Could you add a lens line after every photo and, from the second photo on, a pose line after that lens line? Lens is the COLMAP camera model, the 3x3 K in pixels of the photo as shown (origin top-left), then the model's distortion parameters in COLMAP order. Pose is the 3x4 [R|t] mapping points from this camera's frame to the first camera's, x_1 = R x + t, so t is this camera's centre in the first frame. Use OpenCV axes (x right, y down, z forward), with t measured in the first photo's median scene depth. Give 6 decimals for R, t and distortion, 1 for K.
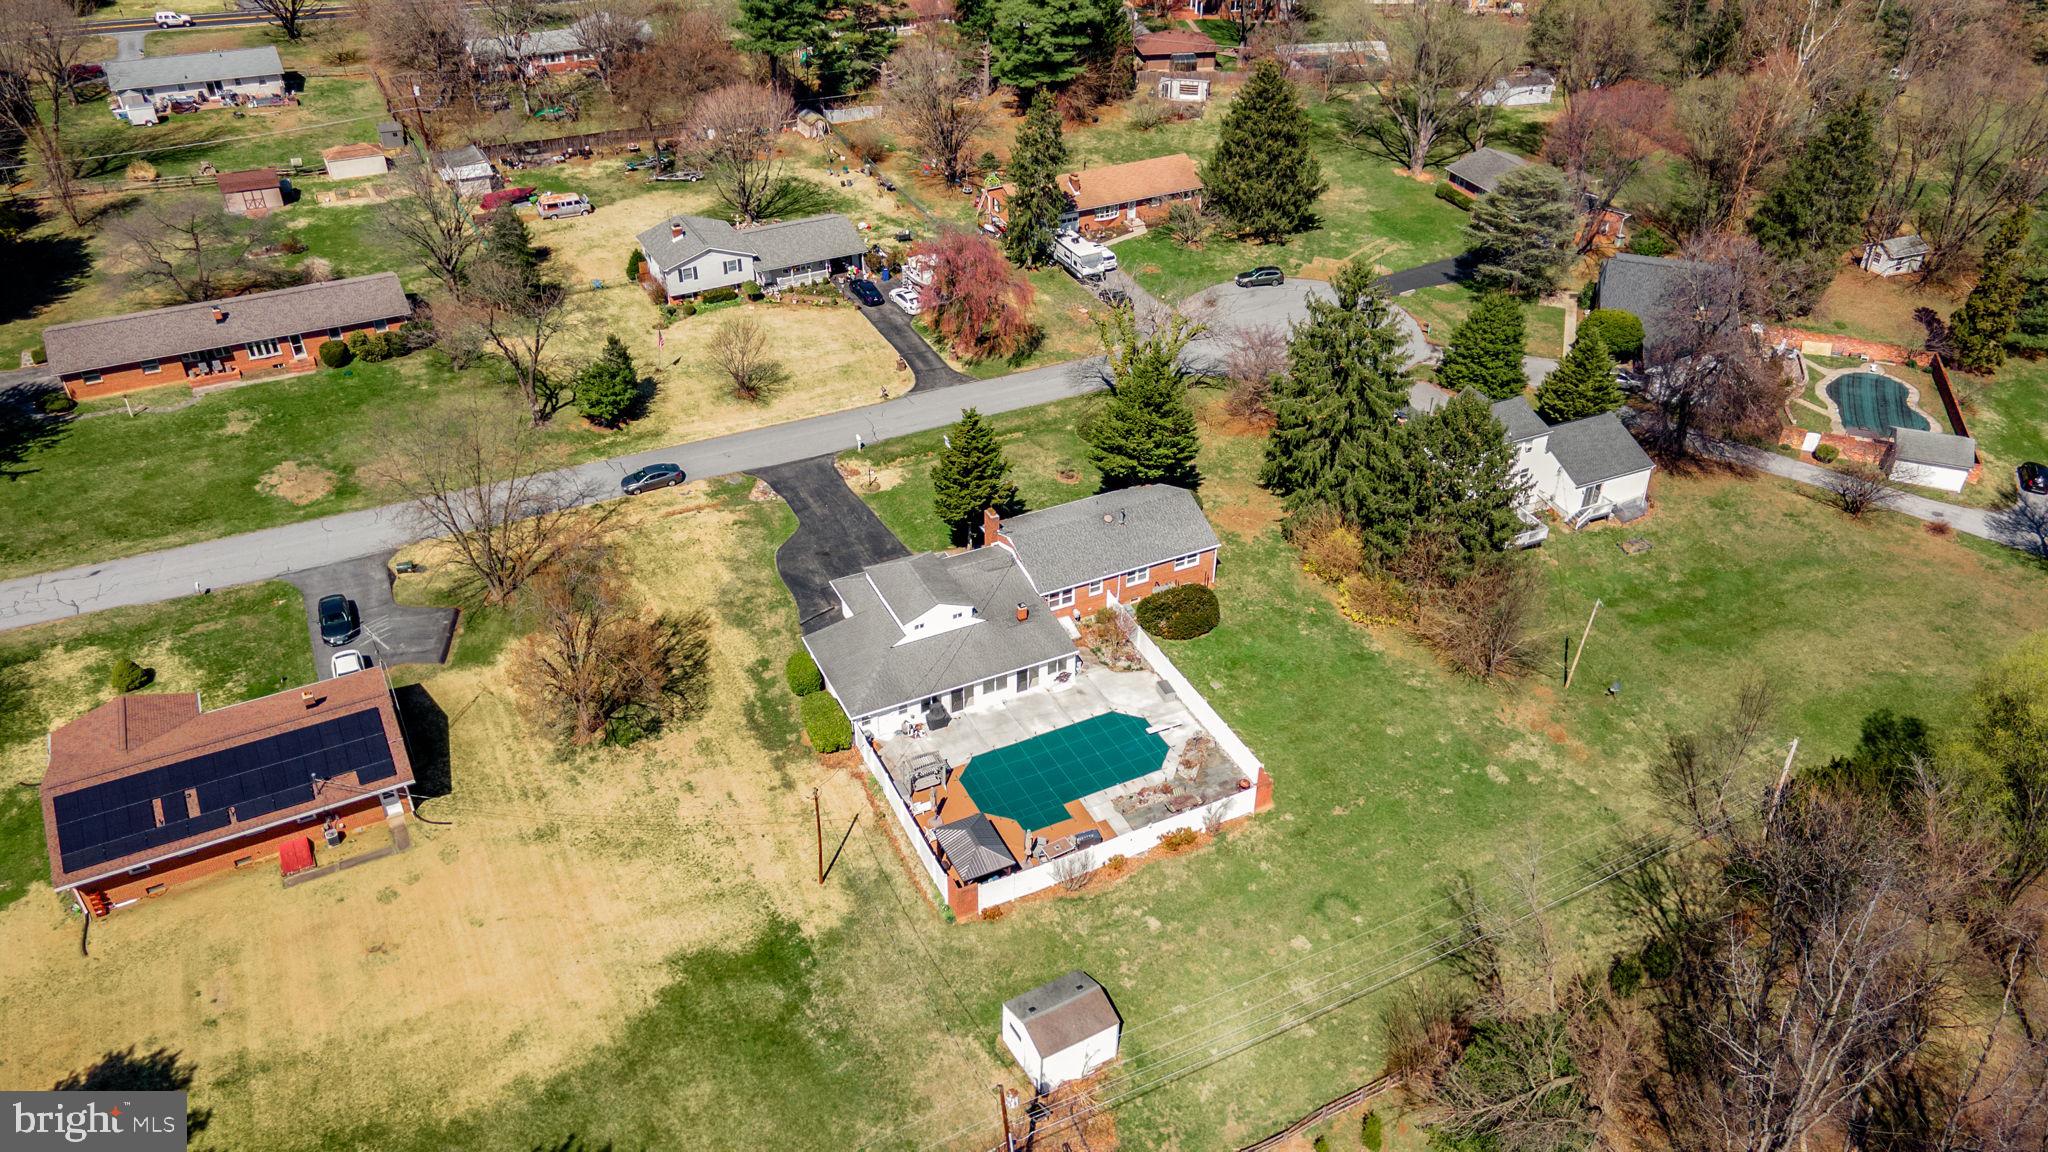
lens RADIAL K [[1494.4, 0, 1044.8], [0, 1494.4, 574.0], [0, 0, 1]] dist [-0.000662, 0.077548]
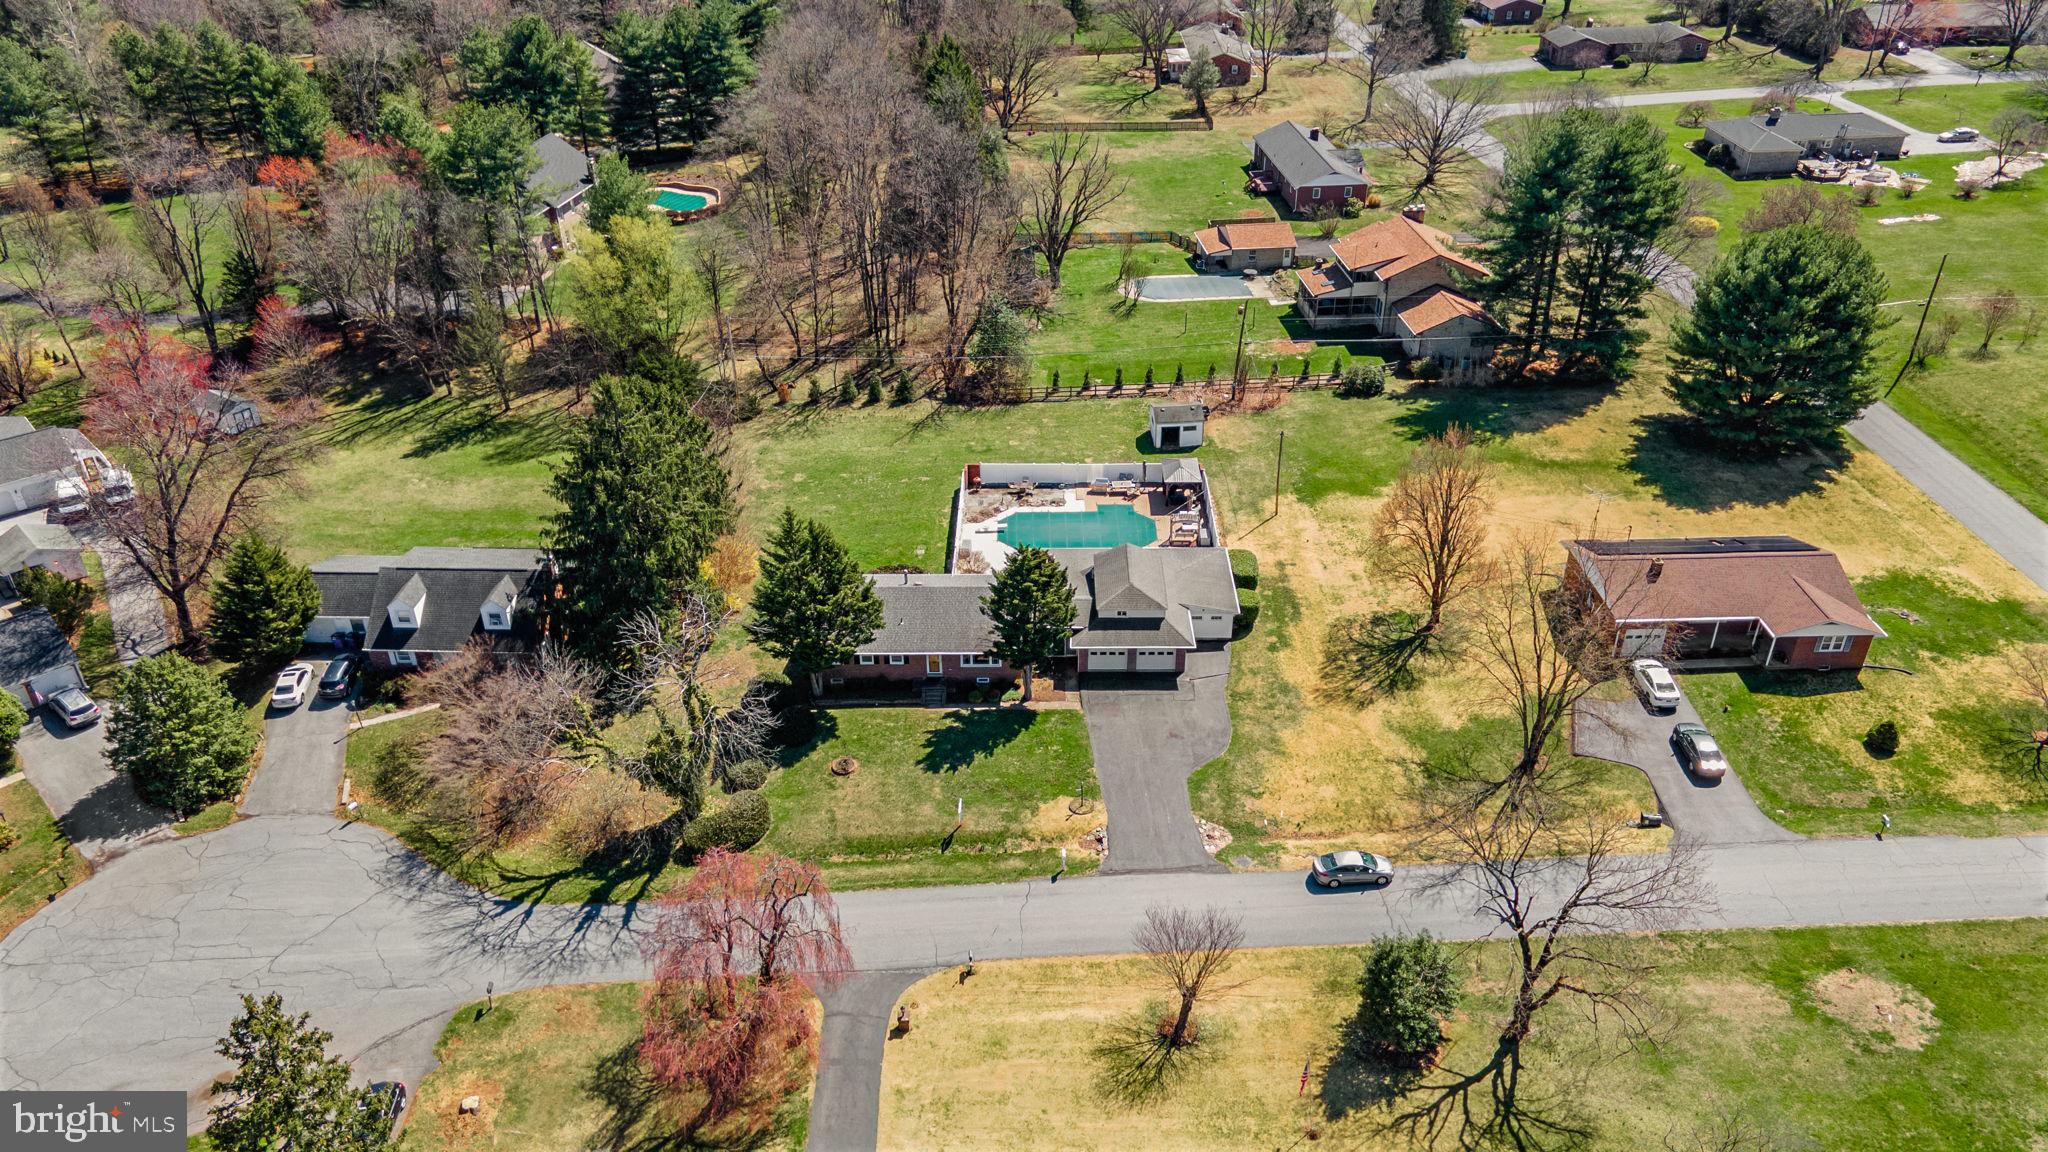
lens RADIAL K [[1483.4, 0, 1043.2], [0, 1483.4, 577.8], [0, 0, 1]] dist [0.031846, 0.023393]
pose [[-0.898753, -0.231278, 0.372496, -0.340685], [0.252245, 0.422154, 0.870723, -0.750625], [-0.358630, 0.876525, -0.321073, 1.084950]]
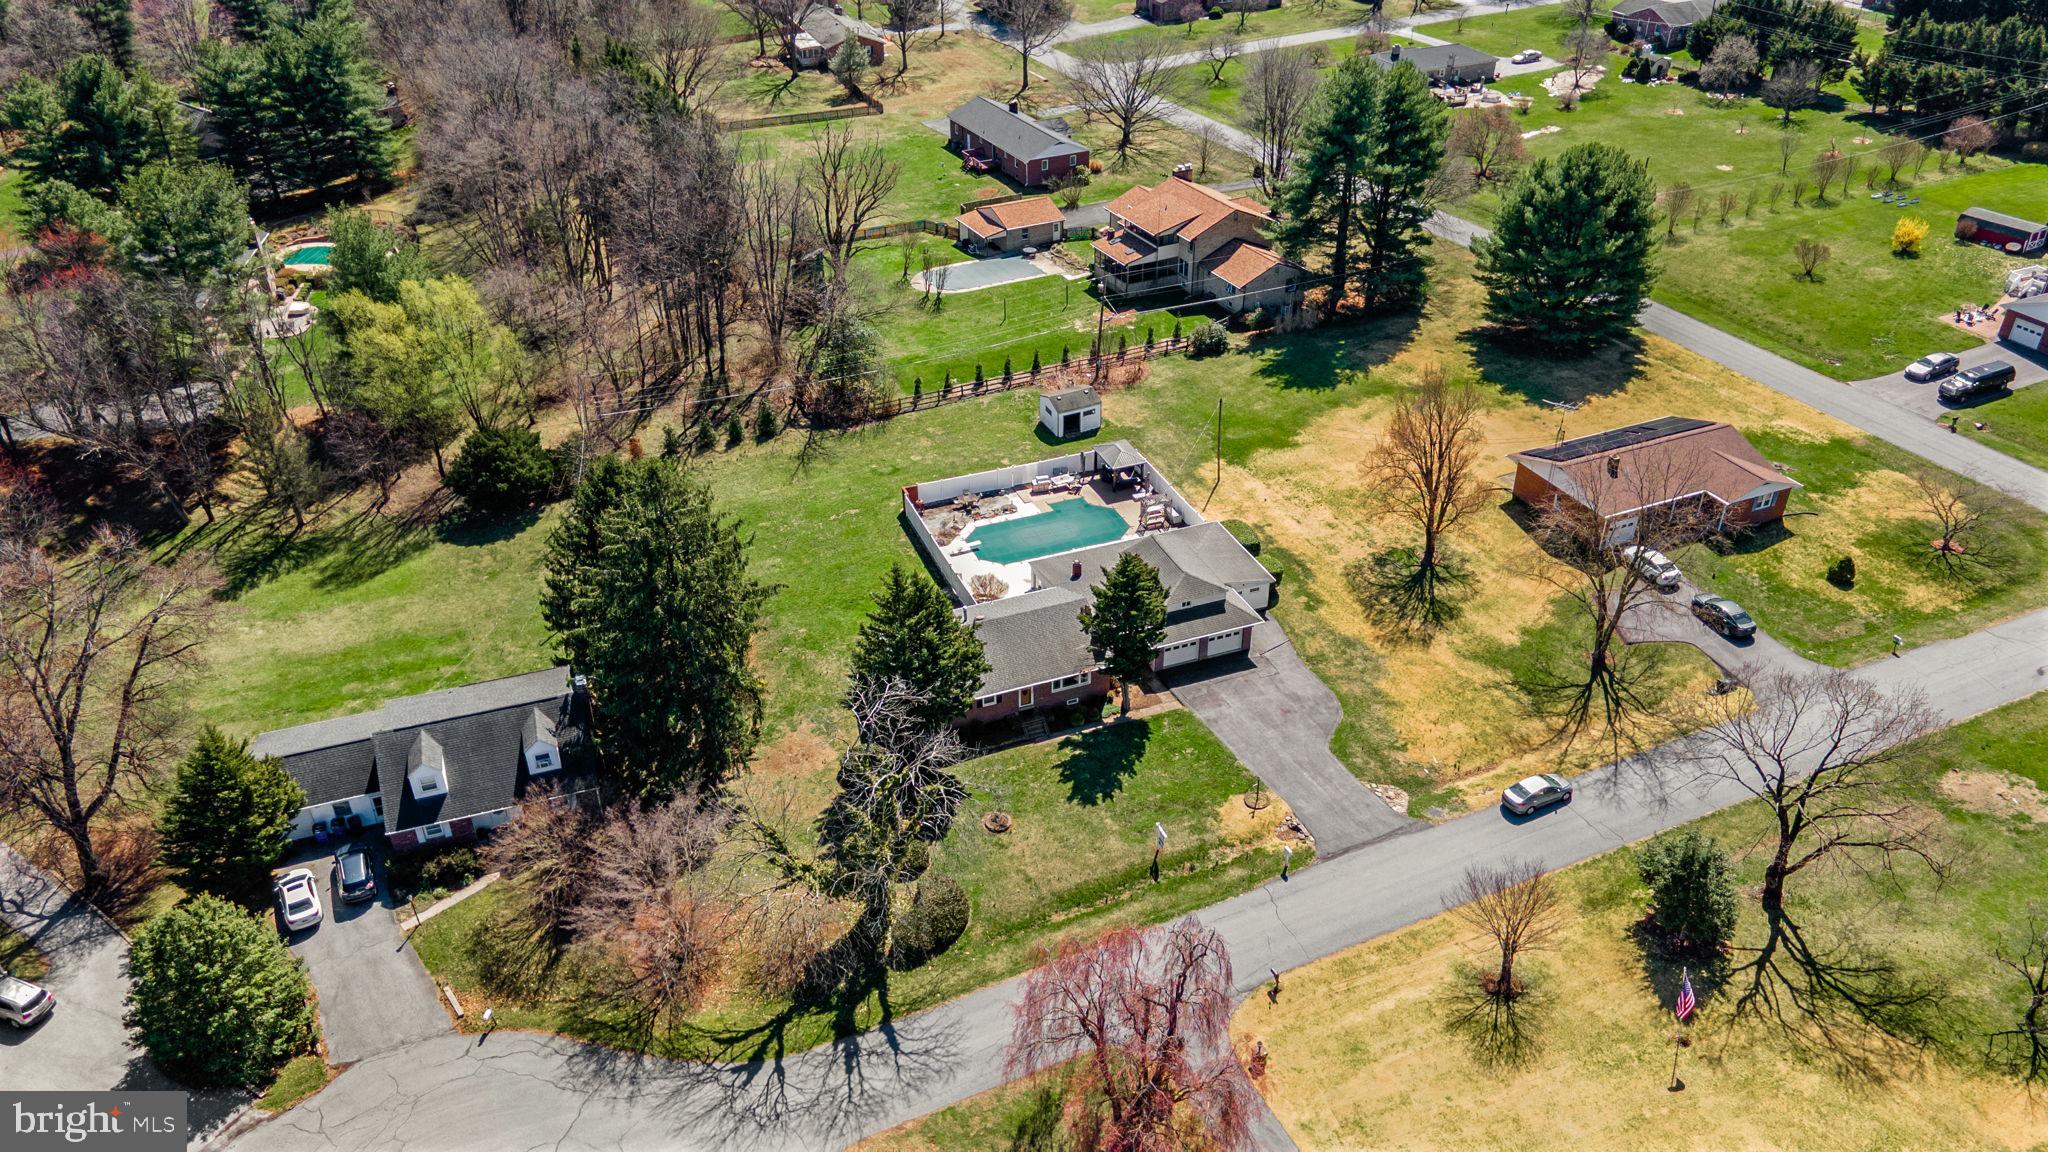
lens RADIAL K [[1483.4, 0, 1043.2], [0, 1483.4, 577.8], [0, 0, 1]] dist [0.031846, 0.023393]
pose [[-0.997371, -0.039867, 0.060509, -0.044659], [0.041001, 0.378013, 0.924892, -0.777955], [-0.059746, 0.924941, -0.375385, 1.120235]]
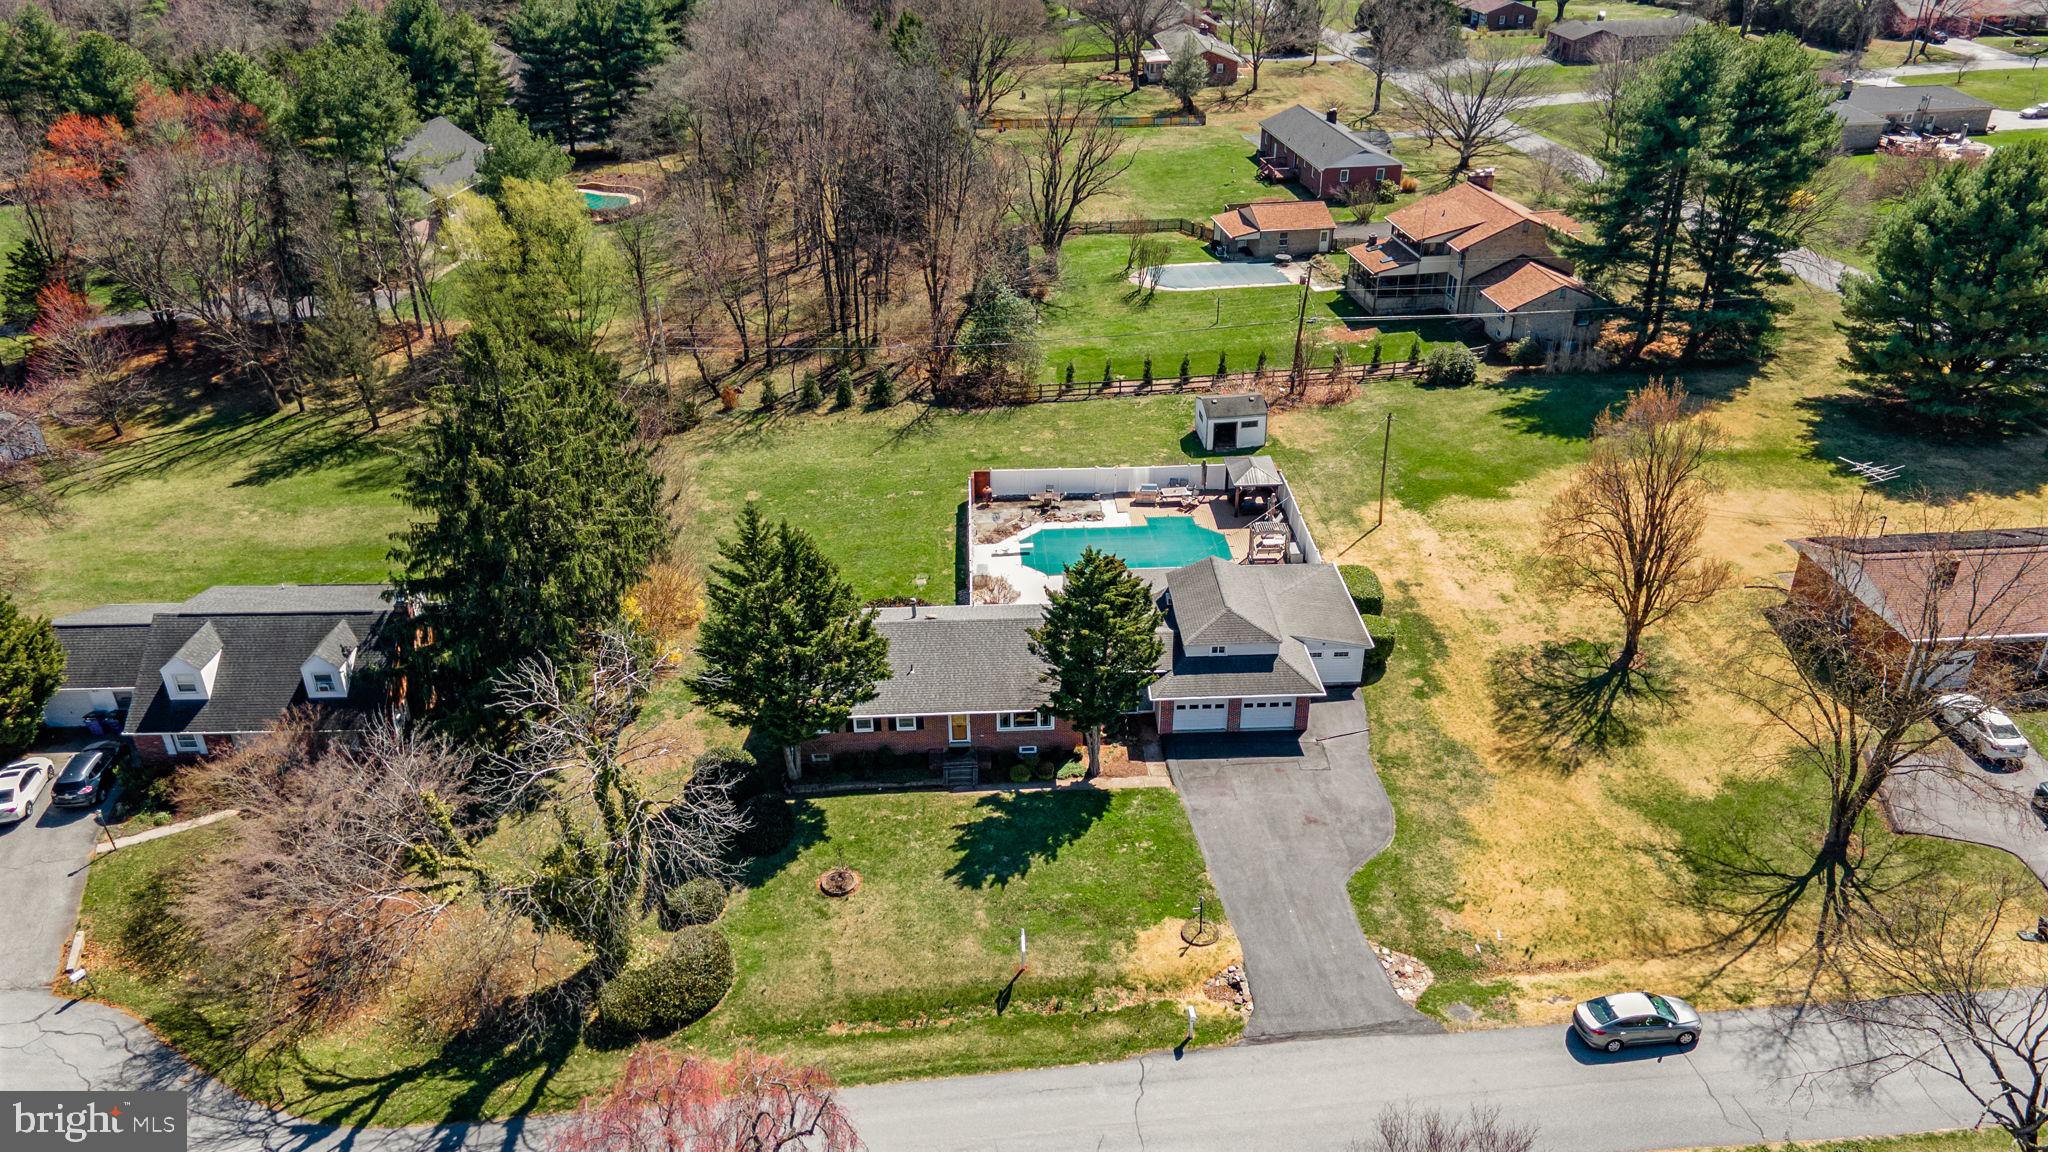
lens RADIAL K [[1483.4, 0, 1043.2], [0, 1483.4, 577.8], [0, 0, 1]] dist [0.031846, 0.023393]
pose [[-0.919744, -0.188751, 0.344157, -0.209799], [0.227029, 0.459441, 0.858703, -0.547859], [-0.320201, 0.867921, -0.379716, 1.043217]]
